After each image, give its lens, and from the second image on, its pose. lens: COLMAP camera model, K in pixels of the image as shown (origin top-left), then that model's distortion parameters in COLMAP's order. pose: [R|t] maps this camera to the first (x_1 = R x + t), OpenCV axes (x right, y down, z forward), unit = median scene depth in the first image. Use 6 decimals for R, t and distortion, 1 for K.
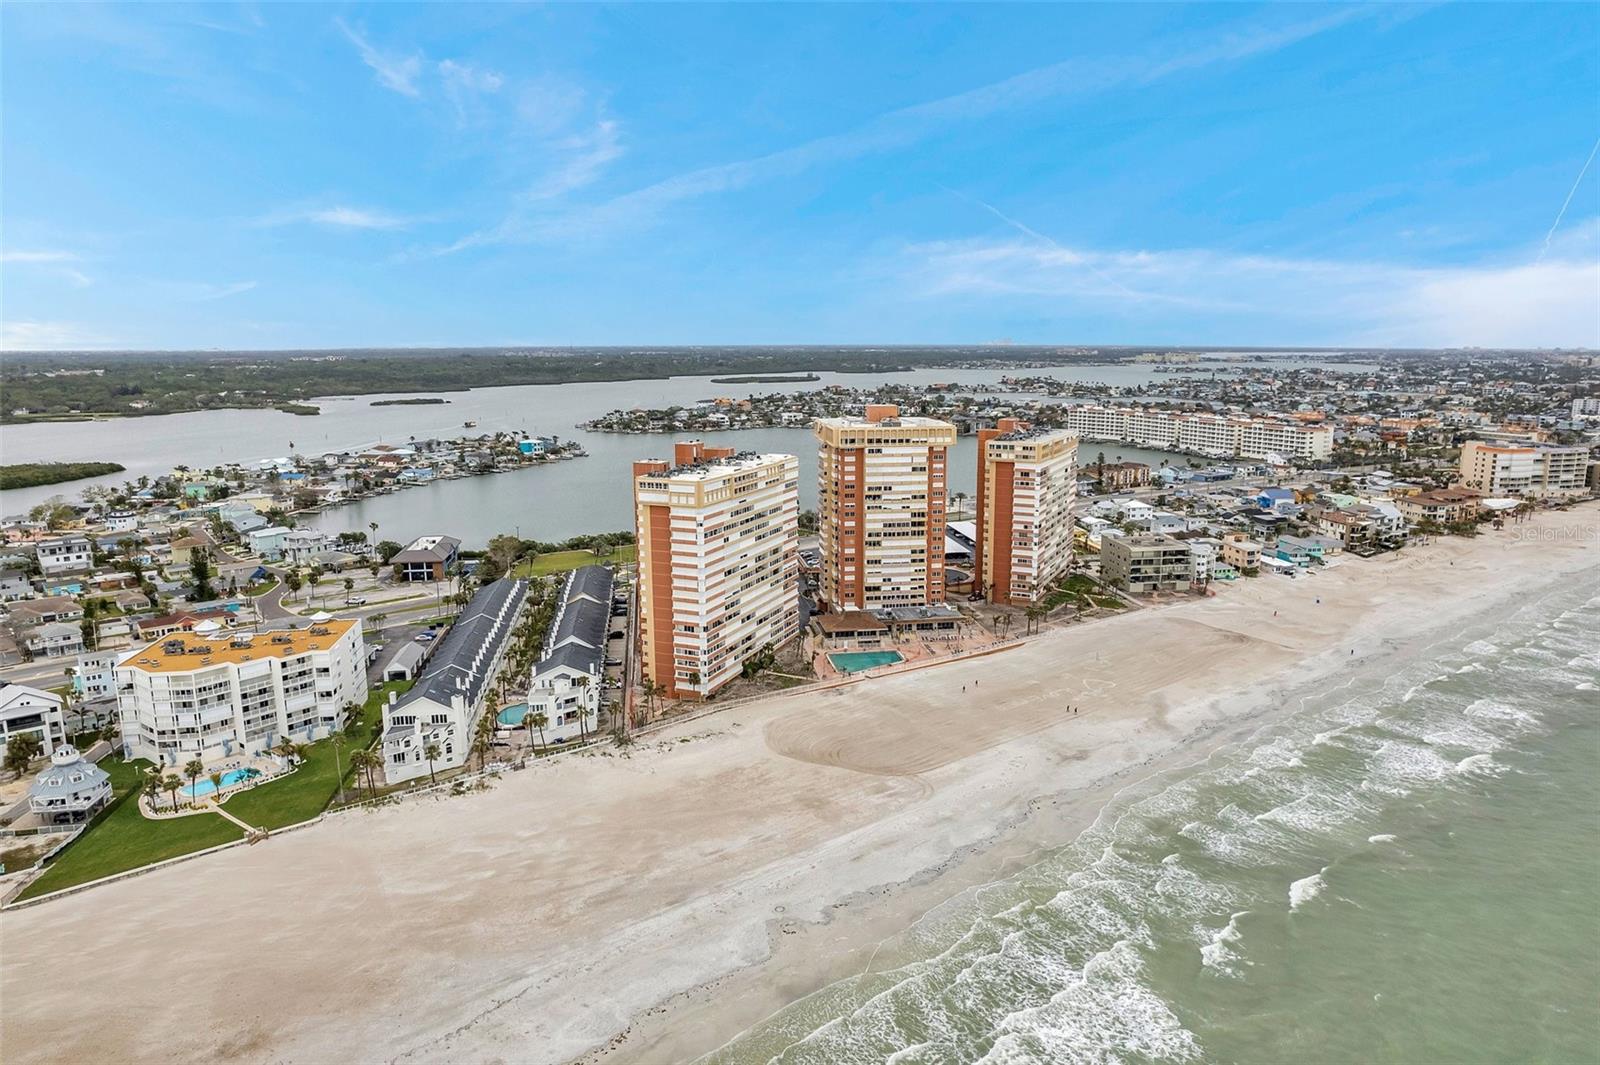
lens RADIAL K [[1007.4, 0, 809.4], [0, 1007.4, 529.4], [0, 0, 1]] dist [0.011488, 0.008511]
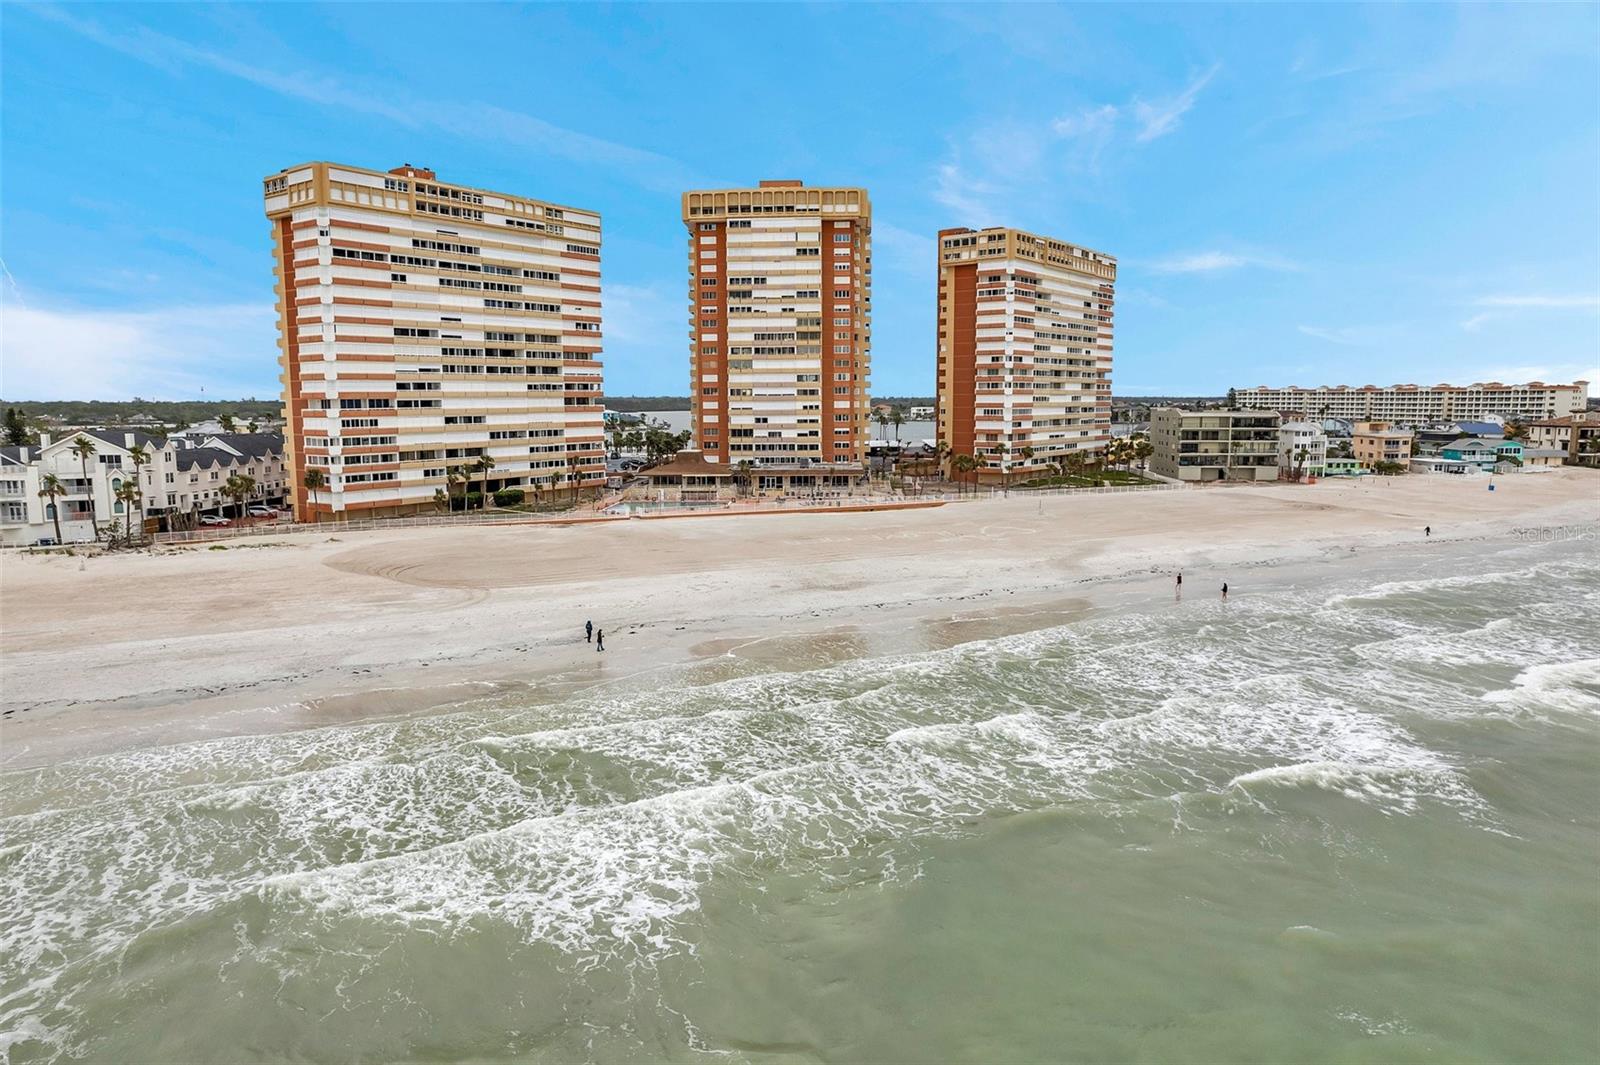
lens RADIAL K [[1007.4, 0, 793.3], [0, 1007.4, 547.2], [0, 0, 1]] dist [0.011488, 0.008511]
pose [[0.979053, 0.020737, -0.202548, 0.236154], [-0.027359, 0.999177, -0.029952, 0.154679], [0.201760, 0.034866, 0.978814, 0.344401]]
